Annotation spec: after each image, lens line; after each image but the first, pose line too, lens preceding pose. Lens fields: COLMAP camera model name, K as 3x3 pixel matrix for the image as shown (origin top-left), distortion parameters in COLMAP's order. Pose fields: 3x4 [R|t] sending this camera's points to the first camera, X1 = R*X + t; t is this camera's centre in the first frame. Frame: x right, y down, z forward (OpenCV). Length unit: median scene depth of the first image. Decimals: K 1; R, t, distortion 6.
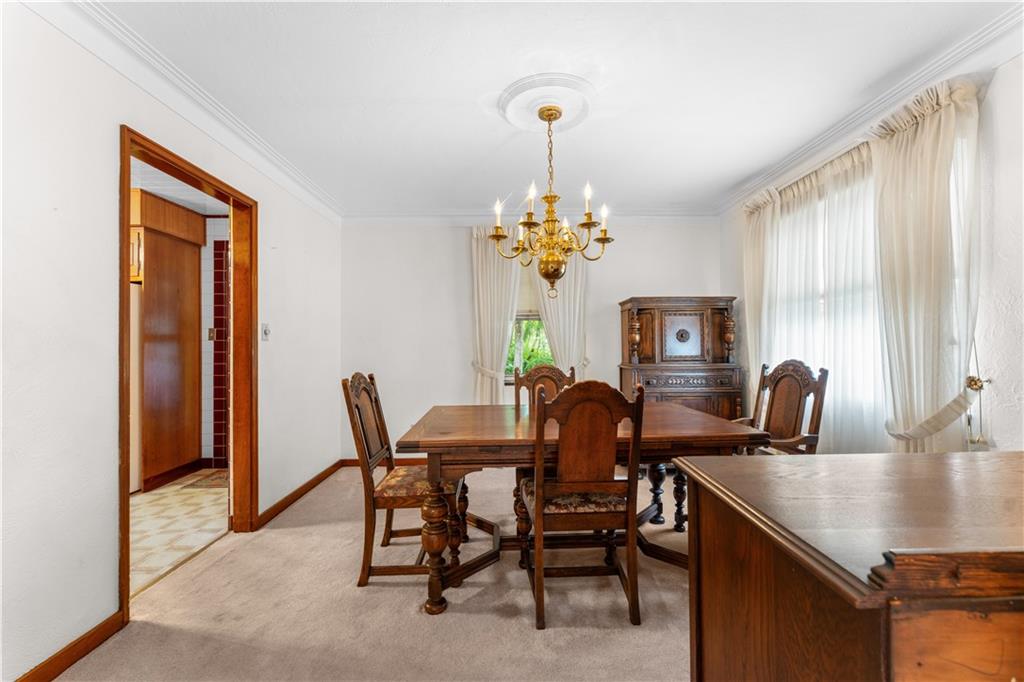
lens RADIAL K [[413.3, 0, 513.5], [0, 413.3, 343.1], [0, 0, 1]] dist [-0.000258, -0.000058]
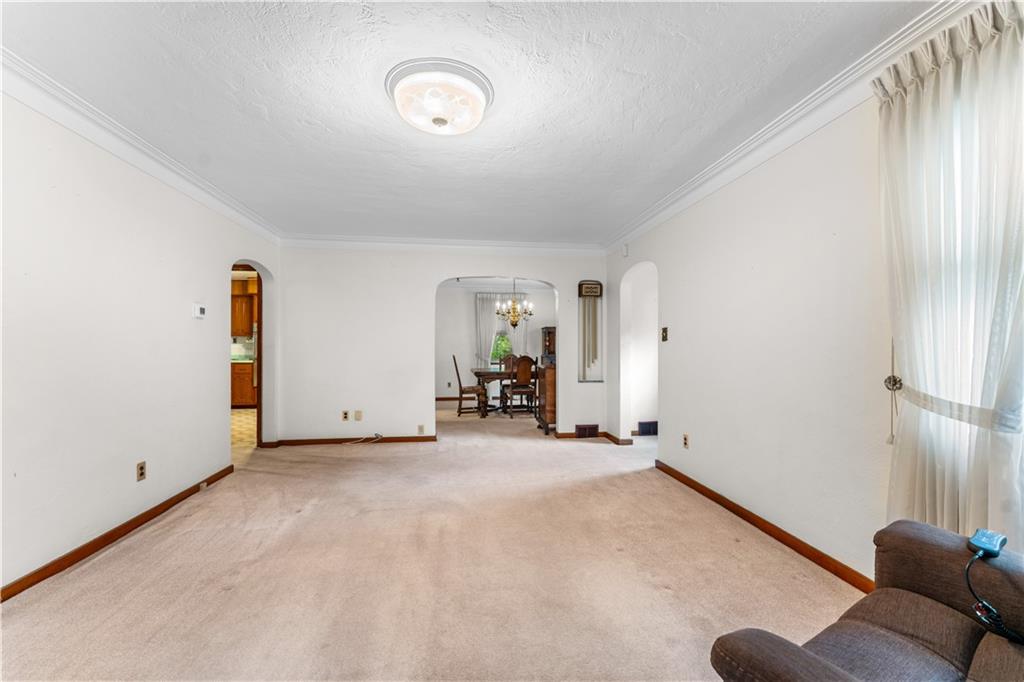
lens RADIAL K [[413.3, 0, 512.7], [0, 413.3, 343.4], [0, 0, 1]] dist [-0.000258, -0.000058]
pose [[0.993119, 0.006165, 0.116944, -0.289178], [-0.006310, 0.999980, 0.000865, -0.024502], [-0.116936, -0.001597, 0.993138, -2.148186]]
